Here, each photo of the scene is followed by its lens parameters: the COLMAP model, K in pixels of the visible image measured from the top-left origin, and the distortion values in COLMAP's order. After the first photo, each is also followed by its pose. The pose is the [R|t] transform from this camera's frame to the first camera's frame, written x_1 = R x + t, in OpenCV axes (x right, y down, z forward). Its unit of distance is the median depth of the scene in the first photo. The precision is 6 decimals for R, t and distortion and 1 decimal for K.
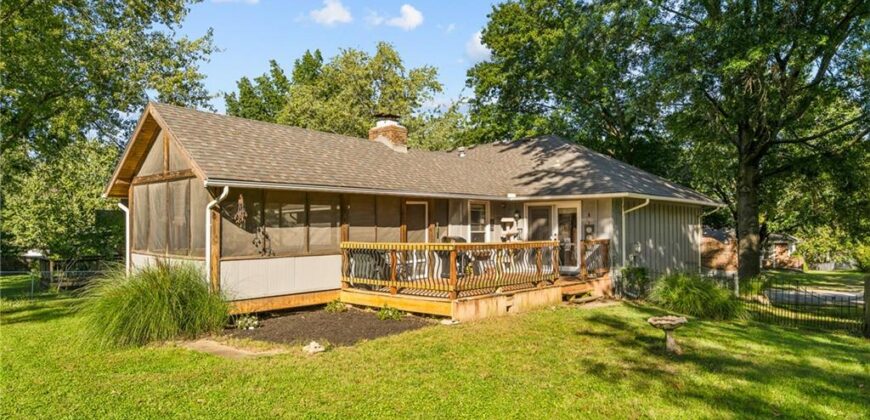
lens RADIAL K [[531.7, 0, 436.5], [0, 531.7, 210.4], [0, 0, 1]] dist [0.026170, -0.001224]
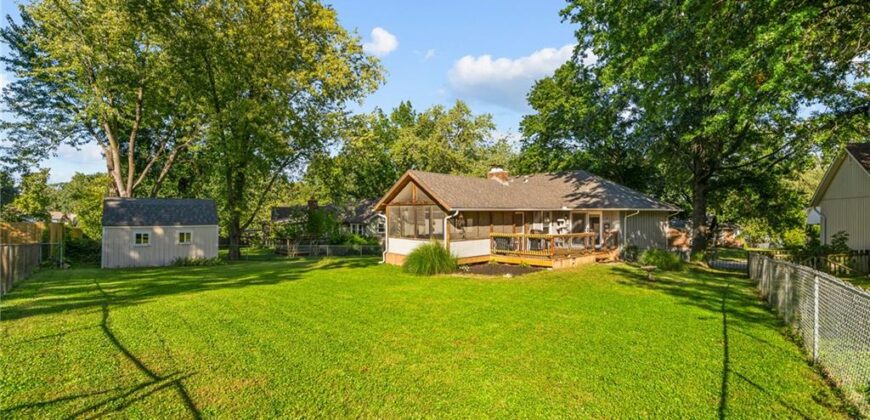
lens RADIAL K [[400.5, 0, 433.0], [0, 400.5, 213.7], [0, 0, 1]] dist [0.003240, 0.000410]
pose [[0.996706, 0.001507, -0.081091, -0.204722], [0.000999, 0.999523, 0.030852, -0.050039], [0.081099, -0.030831, 0.996229, -0.456692]]
